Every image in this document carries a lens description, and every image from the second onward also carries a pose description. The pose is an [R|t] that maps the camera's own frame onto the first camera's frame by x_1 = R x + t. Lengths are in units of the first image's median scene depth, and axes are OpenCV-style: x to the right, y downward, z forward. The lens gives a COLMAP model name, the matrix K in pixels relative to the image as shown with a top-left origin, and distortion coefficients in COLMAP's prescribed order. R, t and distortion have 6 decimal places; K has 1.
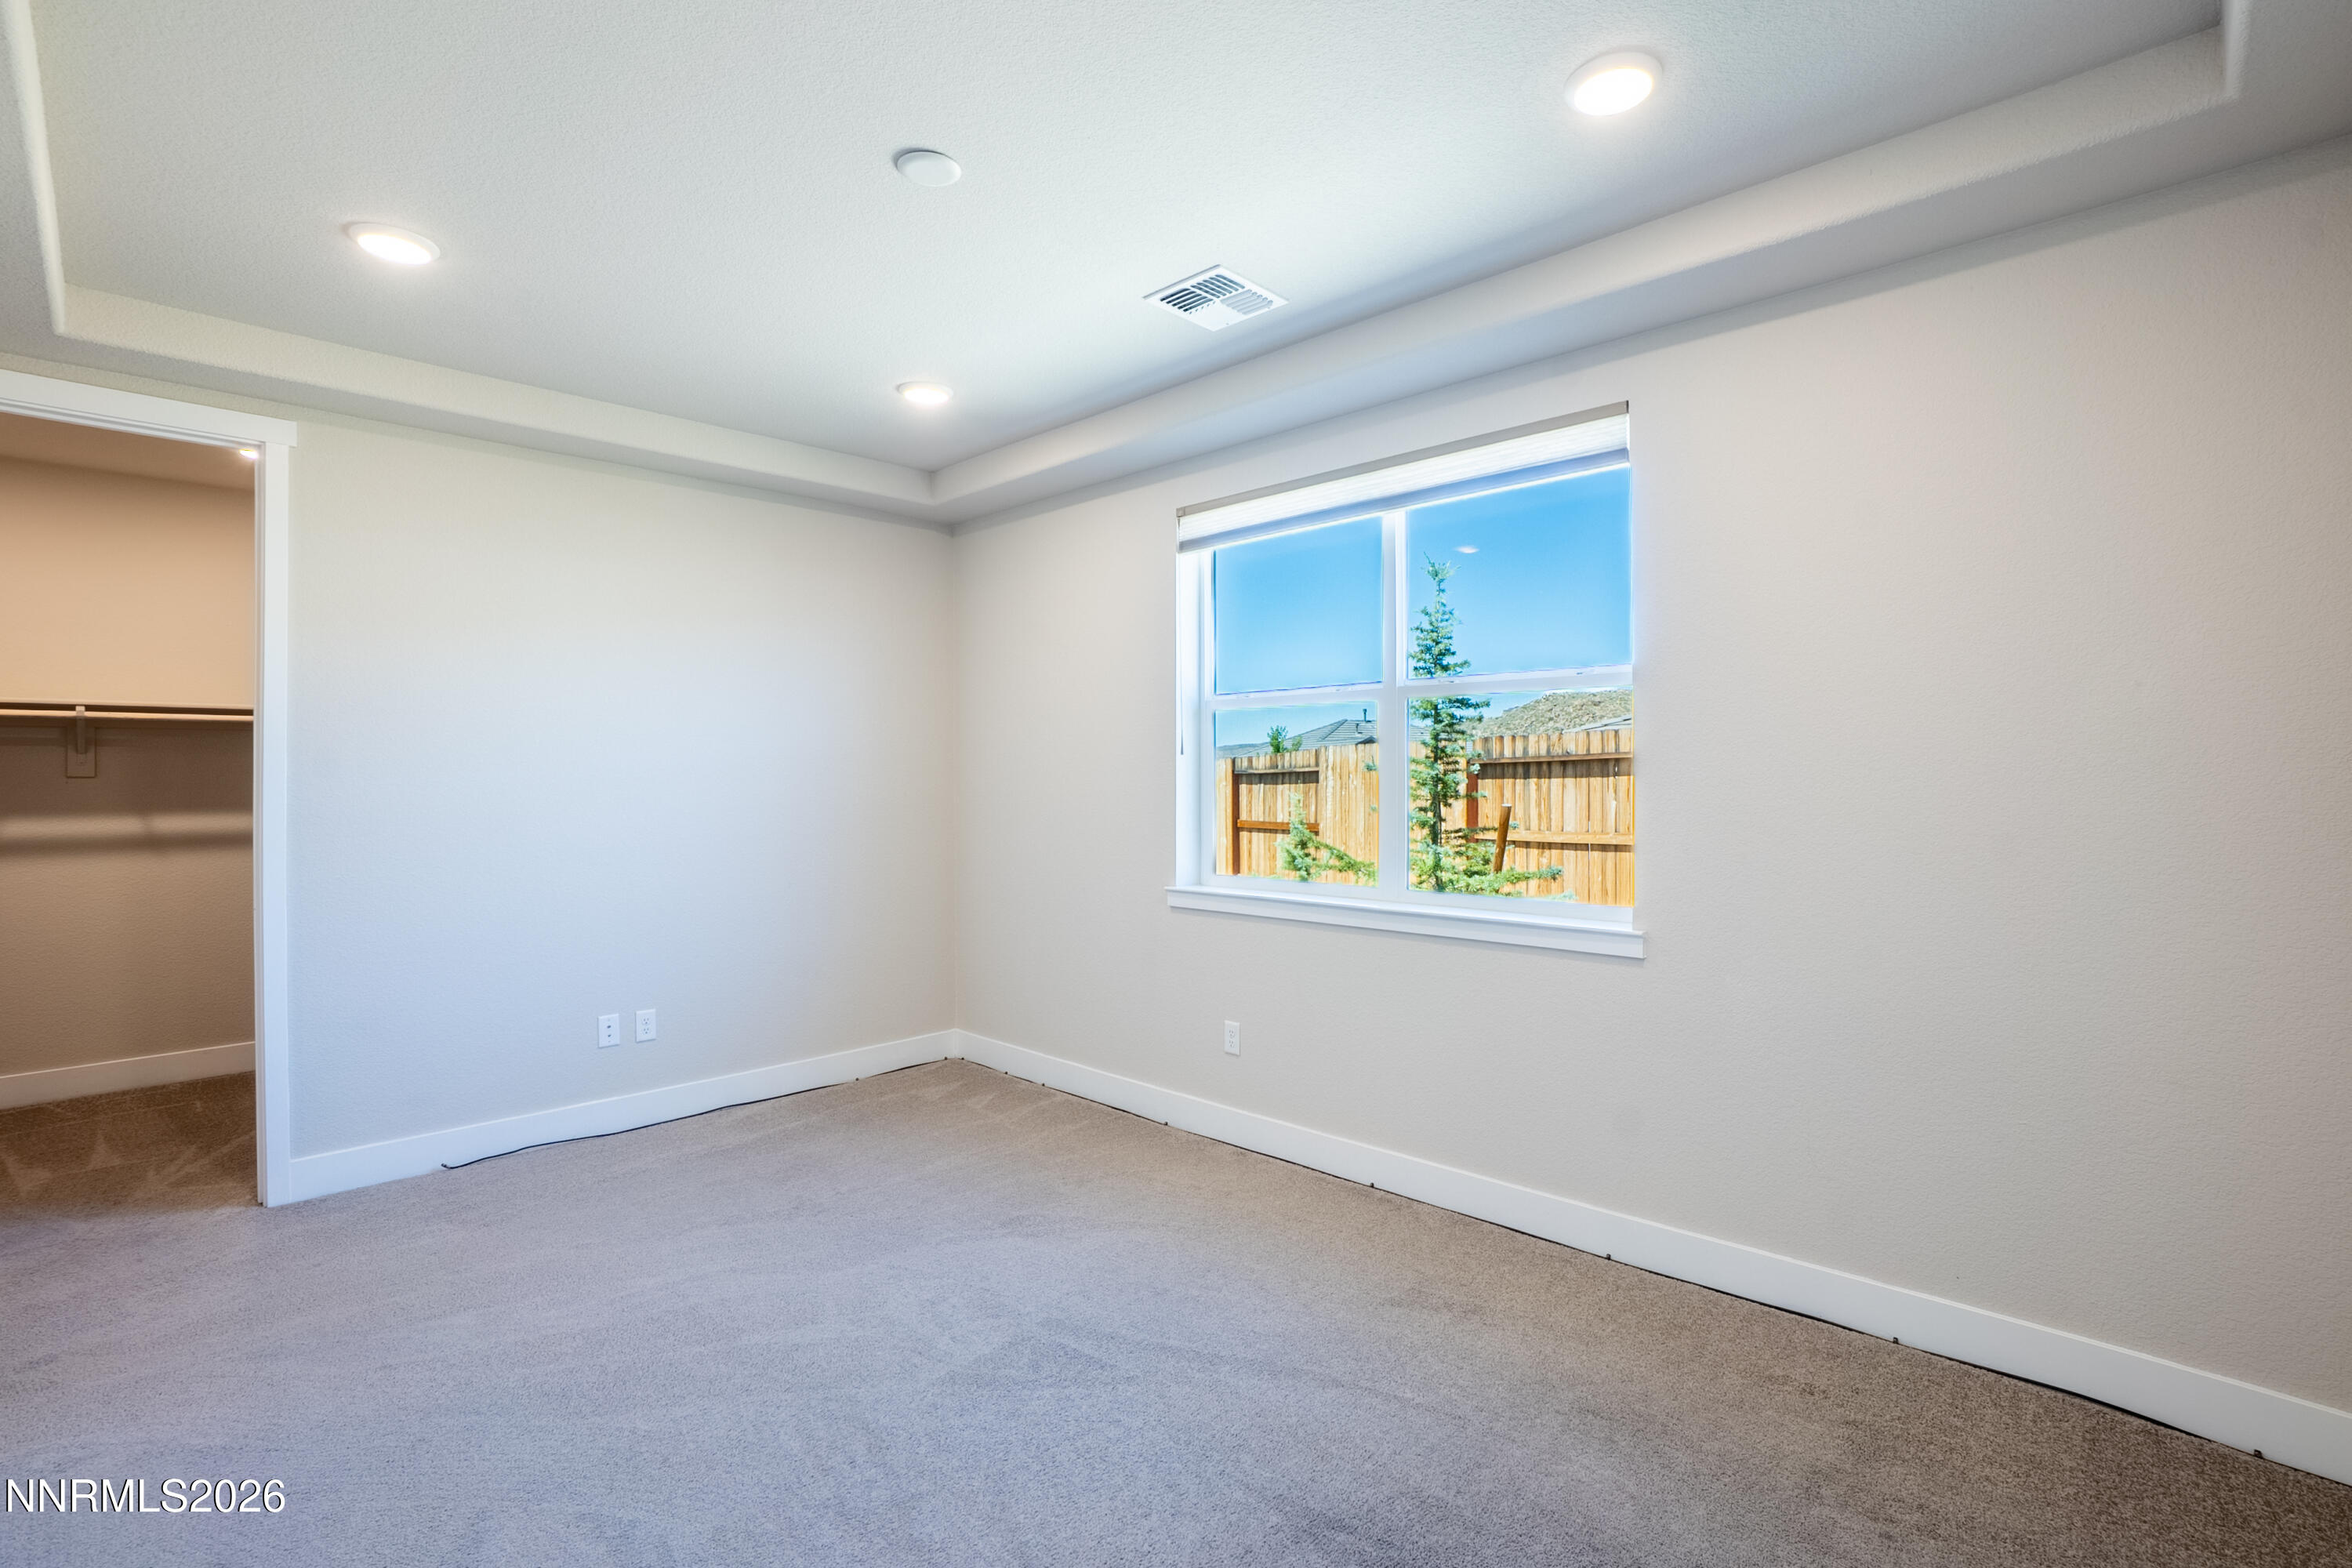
lens RADIAL K [[1059.7, 0, 1191.6], [0, 1059.7, 770.8], [0, 0, 1]] dist [-0.039311, 0.010862]
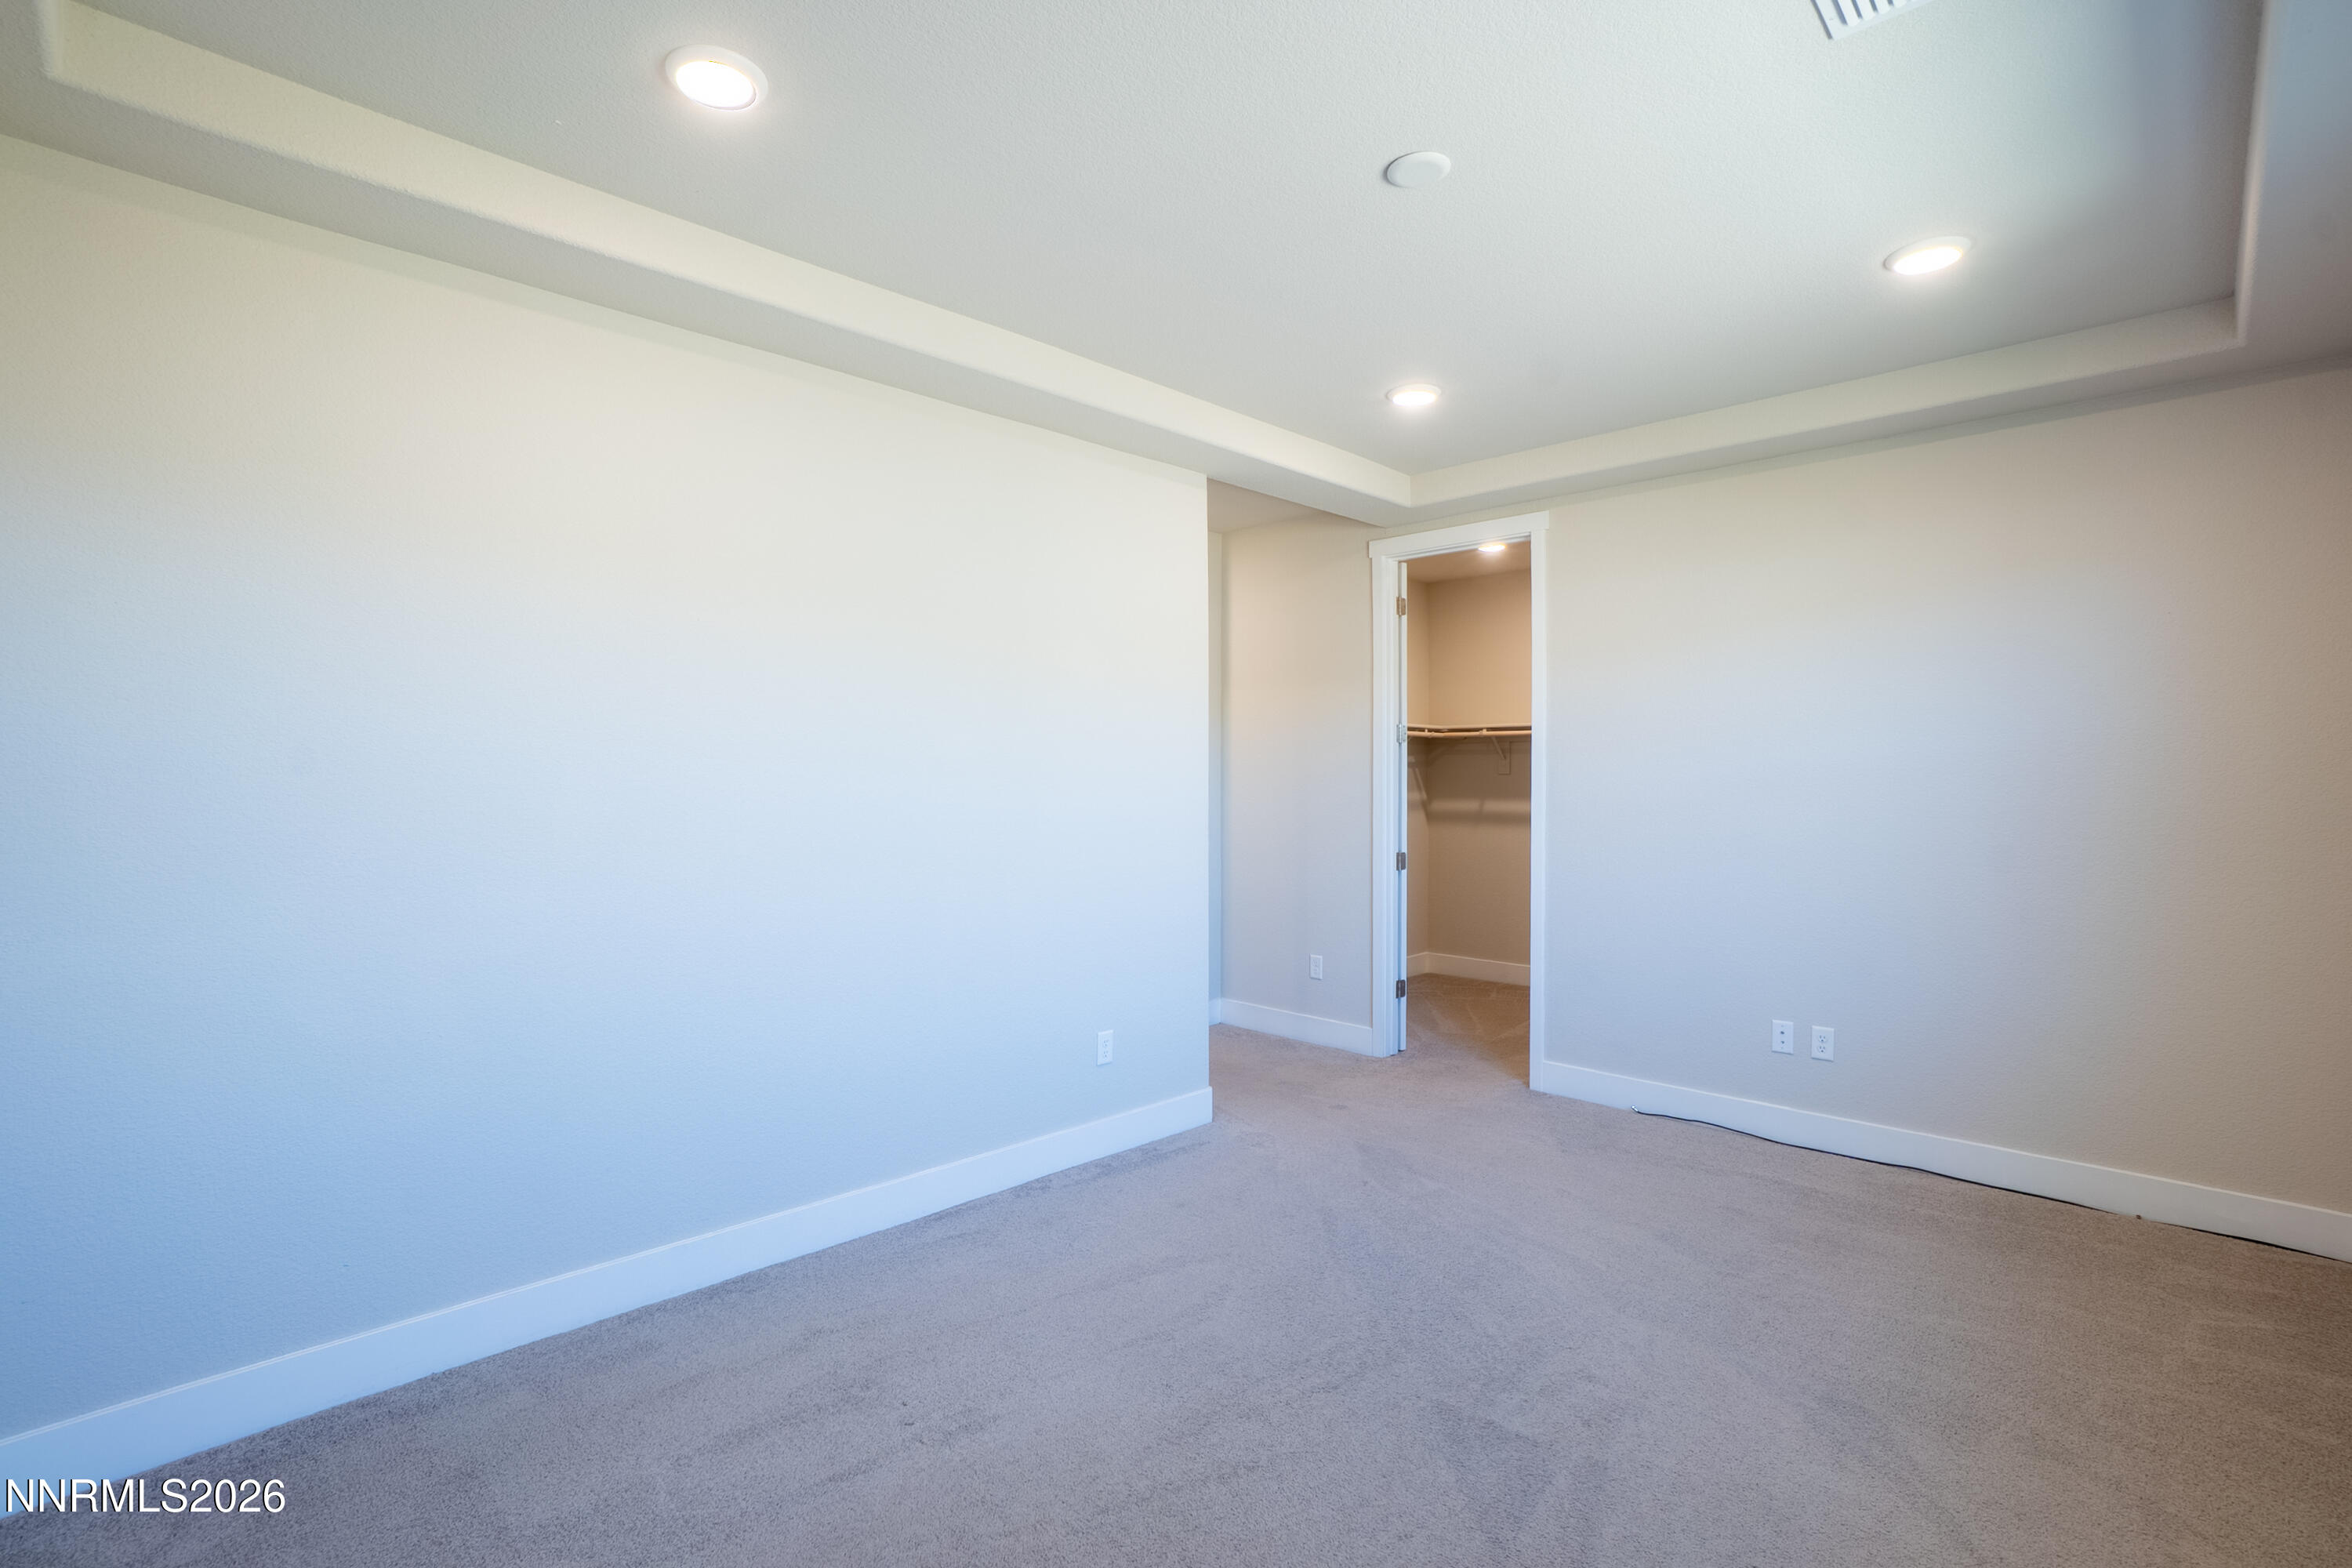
lens RADIAL K [[1059.7, 0, 1190.8], [0, 1059.7, 768.4], [0, 0, 1]] dist [-0.039311, 0.010862]
pose [[0.019689, -0.003264, -0.999801, 0.482961], [-0.002259, 0.999992, -0.003309, 0.003471], [0.999804, 0.002324, 0.019681, 0.509474]]
